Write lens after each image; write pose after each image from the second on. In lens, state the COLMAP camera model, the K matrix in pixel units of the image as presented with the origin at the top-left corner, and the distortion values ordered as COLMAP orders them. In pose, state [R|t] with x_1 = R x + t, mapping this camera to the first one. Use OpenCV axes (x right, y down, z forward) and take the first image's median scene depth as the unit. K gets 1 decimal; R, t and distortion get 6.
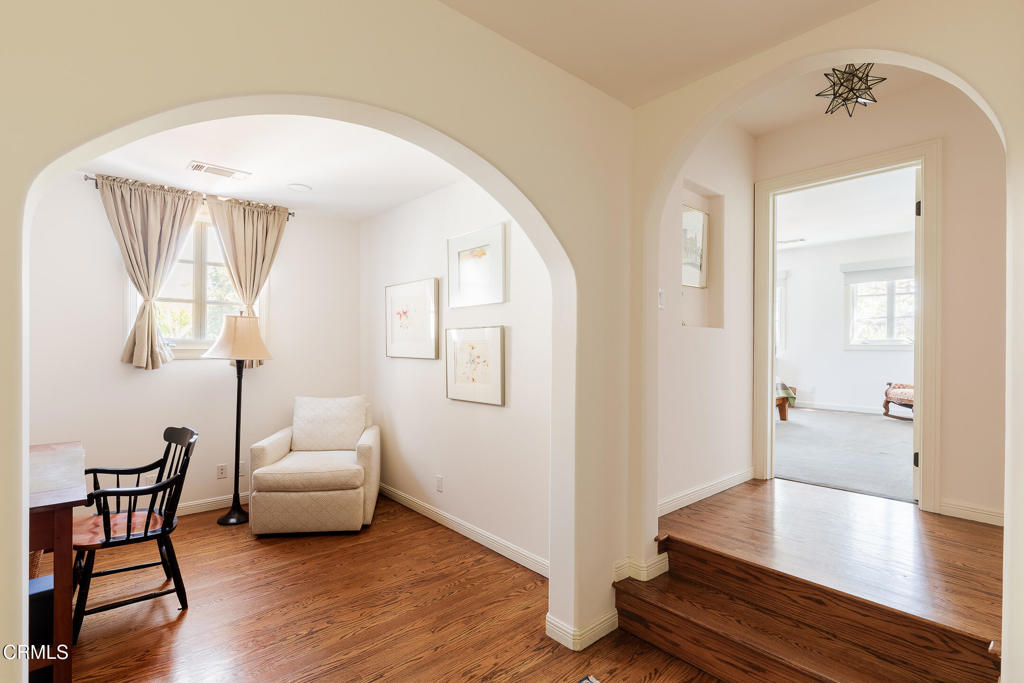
lens RADIAL K [[491.2, 0, 512.0], [0, 491.2, 341.5], [0, 0, 1]] dist [0.000276, -0.000002]
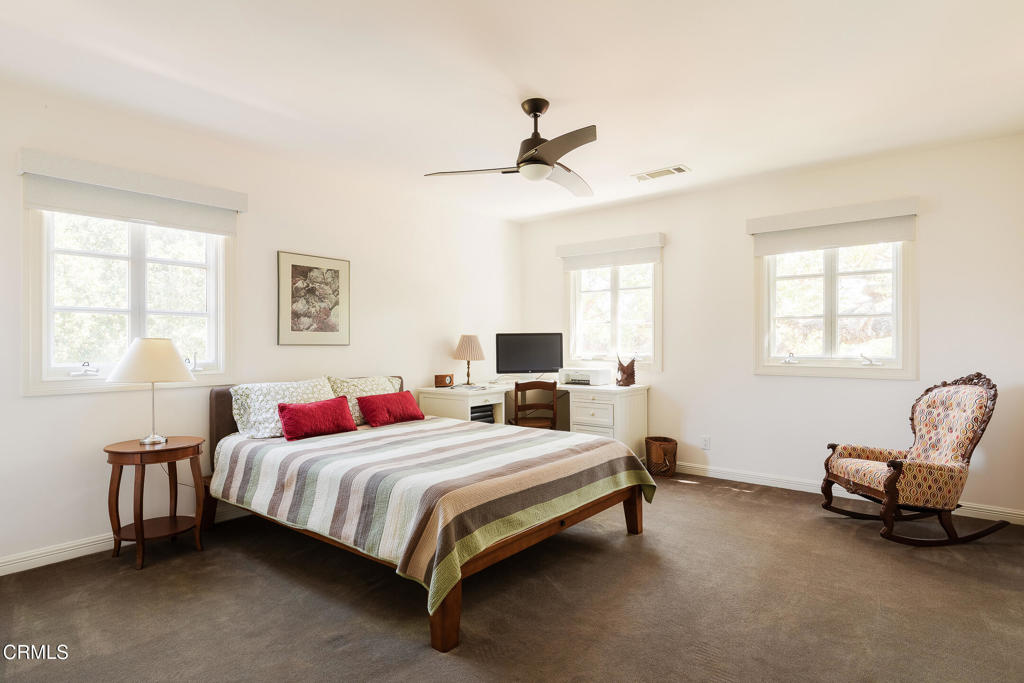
lens RADIAL K [[559.0, 0, 510.6], [0, 559.0, 355.8], [0, 0, 1]] dist [-0.000908, -0.000057]
pose [[0.987850, -0.016107, 0.154576, 0.314950], [0.013964, 0.999791, 0.014937, -0.018386], [-0.154784, -0.012597, 0.987868, 0.431568]]
